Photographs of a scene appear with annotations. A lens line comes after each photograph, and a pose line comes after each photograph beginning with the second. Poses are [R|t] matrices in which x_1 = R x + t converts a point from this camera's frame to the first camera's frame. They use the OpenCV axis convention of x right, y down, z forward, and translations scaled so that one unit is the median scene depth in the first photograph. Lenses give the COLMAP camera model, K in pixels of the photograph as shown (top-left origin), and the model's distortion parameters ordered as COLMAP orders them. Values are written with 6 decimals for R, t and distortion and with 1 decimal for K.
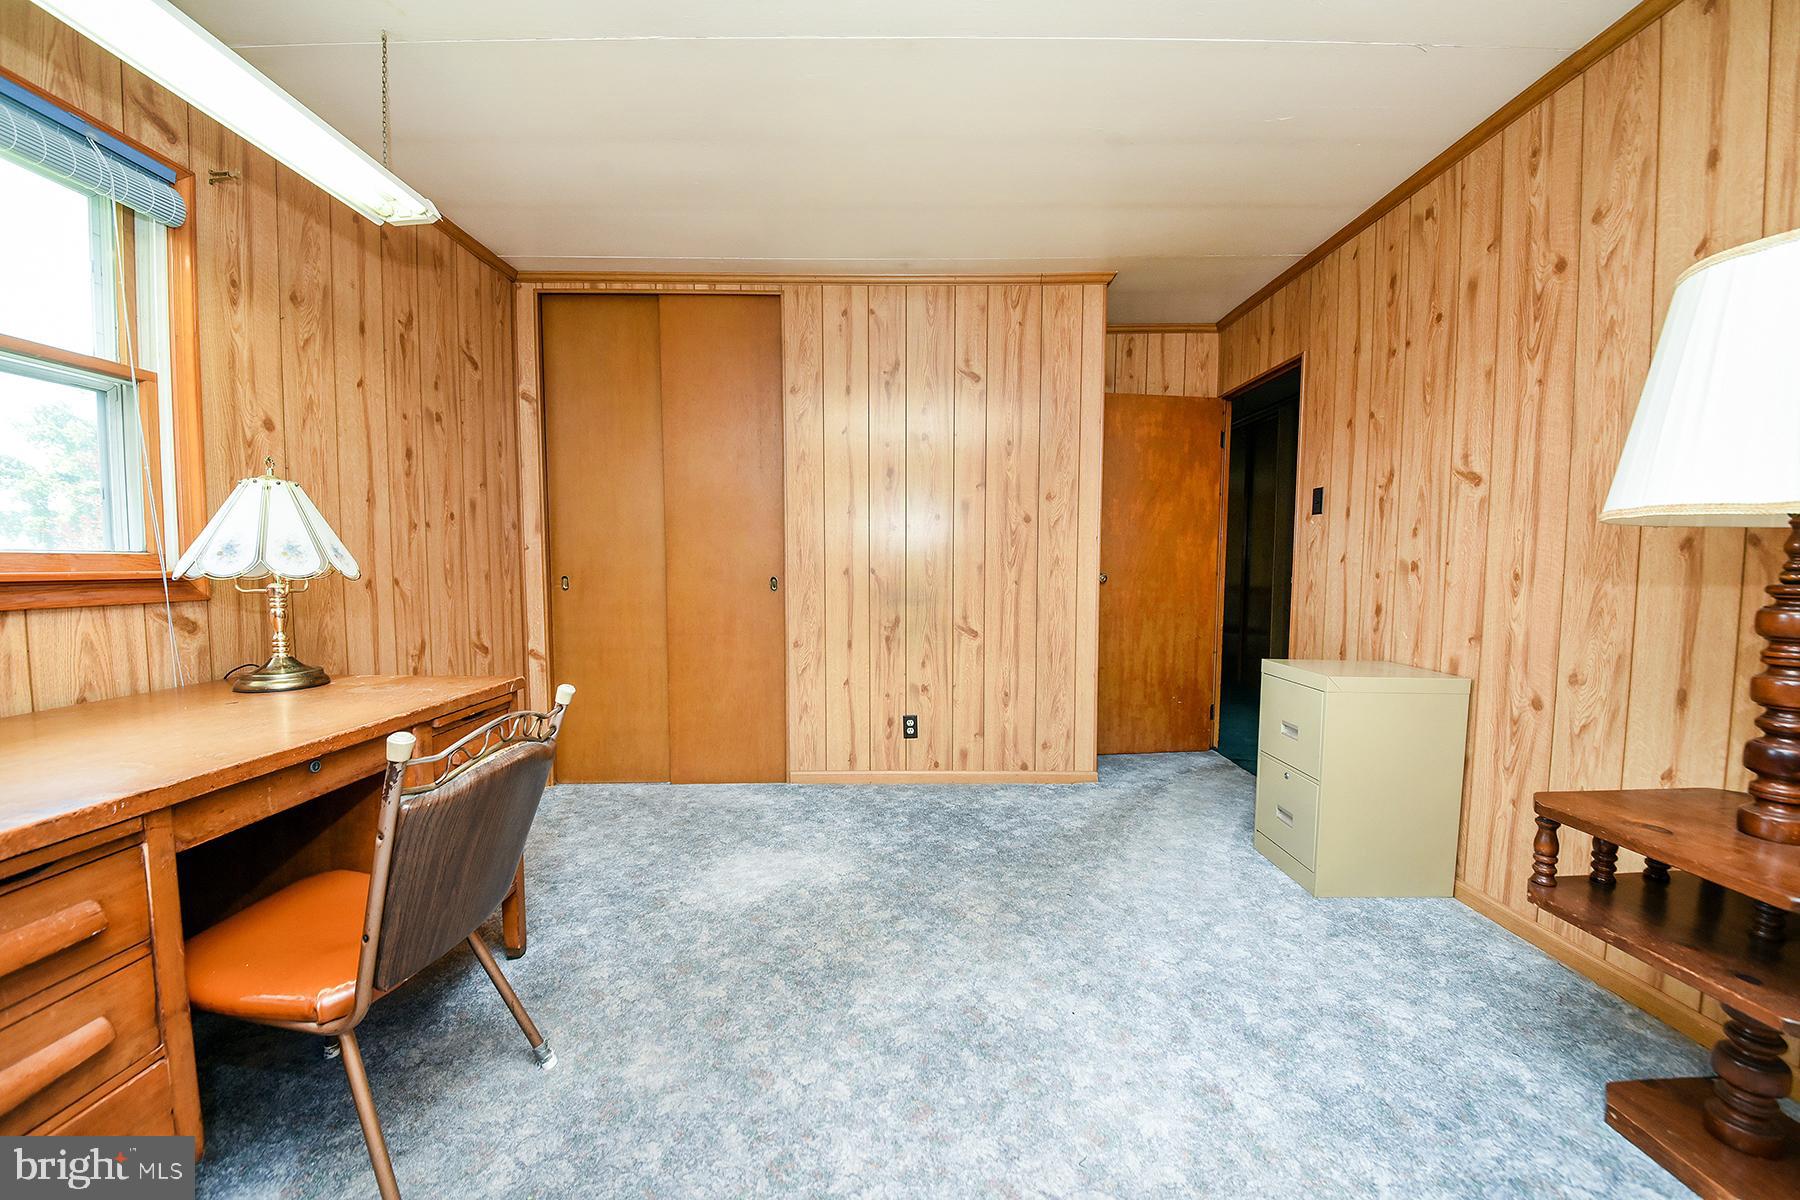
lens RADIAL K [[662.6, 0, 908.5], [0, 662.6, 607.7], [0, 0, 1]] dist [0.001986, -0.001468]
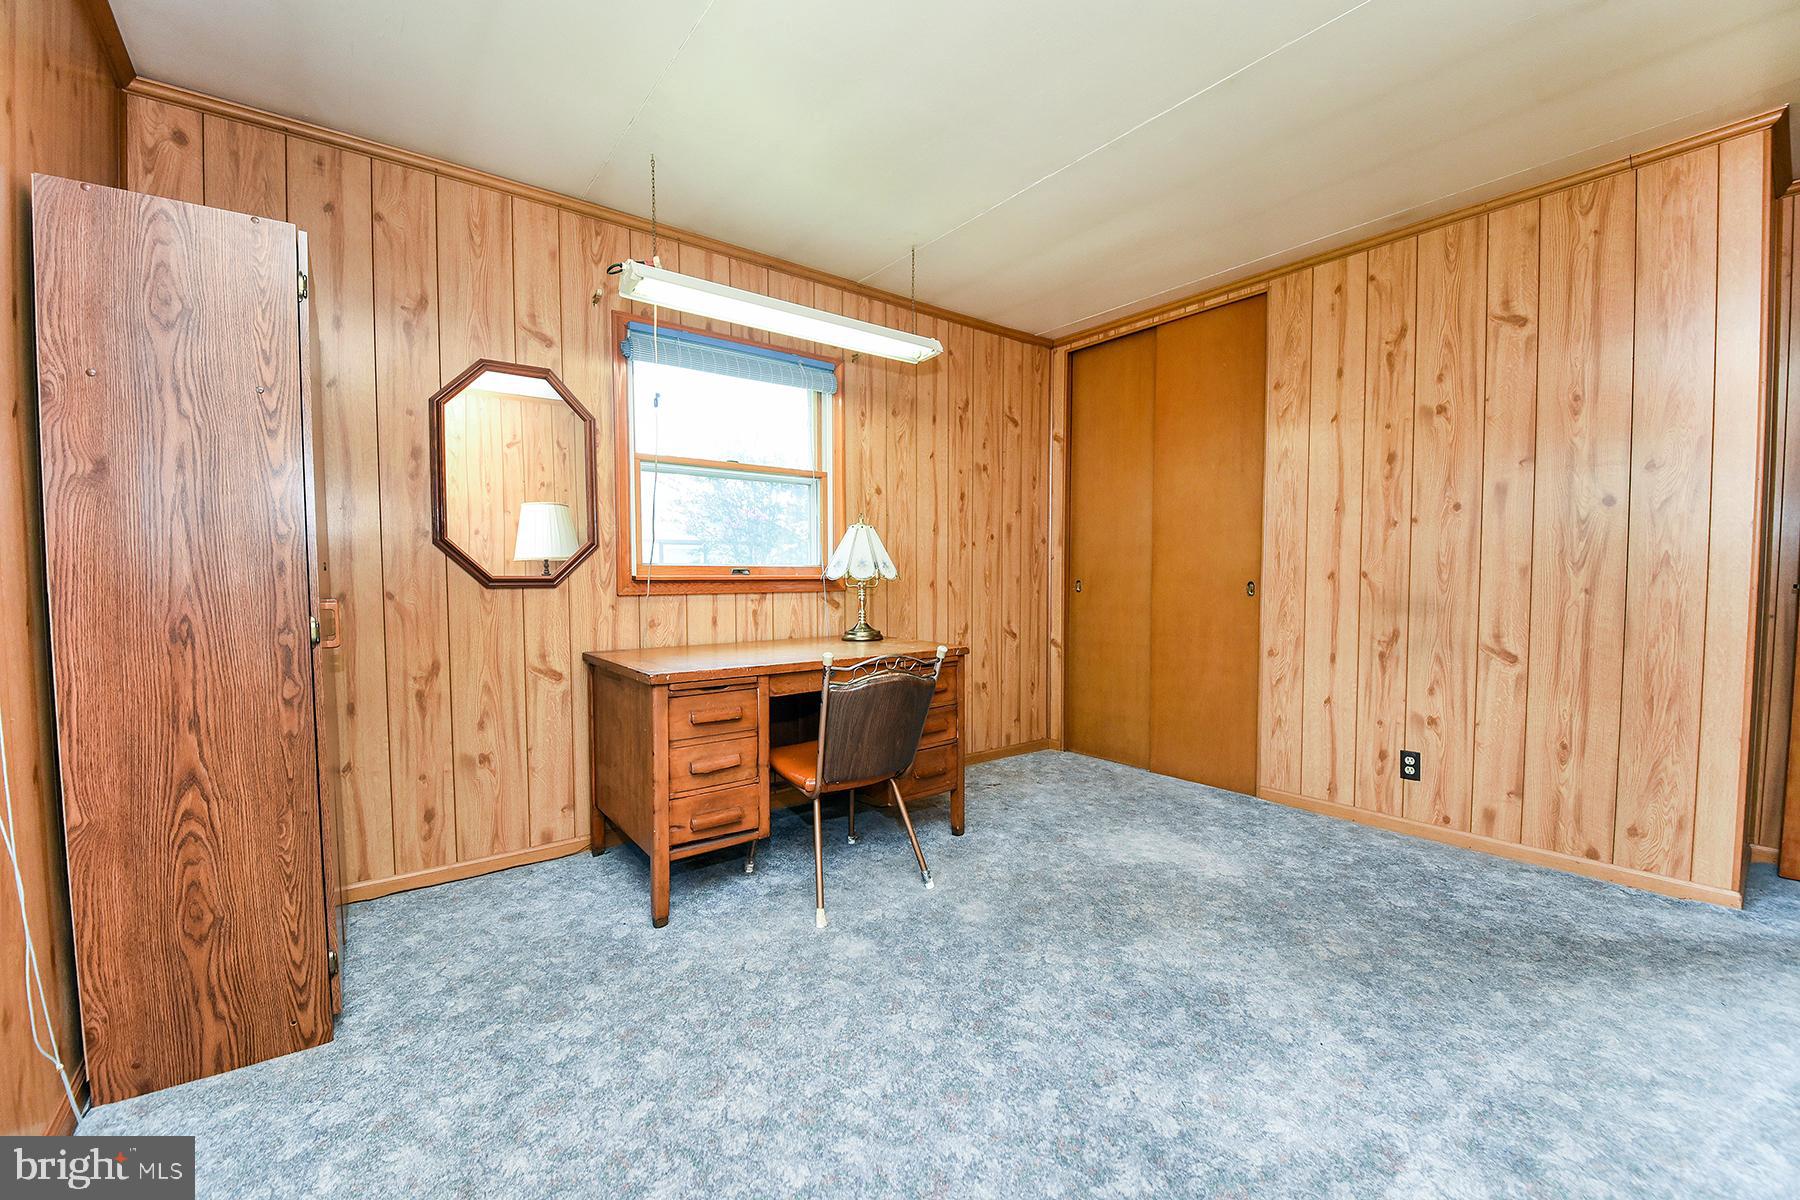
lens RADIAL K [[702.7, 0, 890.4], [0, 702.7, 606.3], [0, 0, 1]] dist [0.002029, -0.007356]
pose [[0.605890, 0.032657, -0.794878, 0.334246], [-0.045170, 0.998957, 0.006611, 0.007188], [0.794265, 0.031899, 0.606734, -0.053046]]
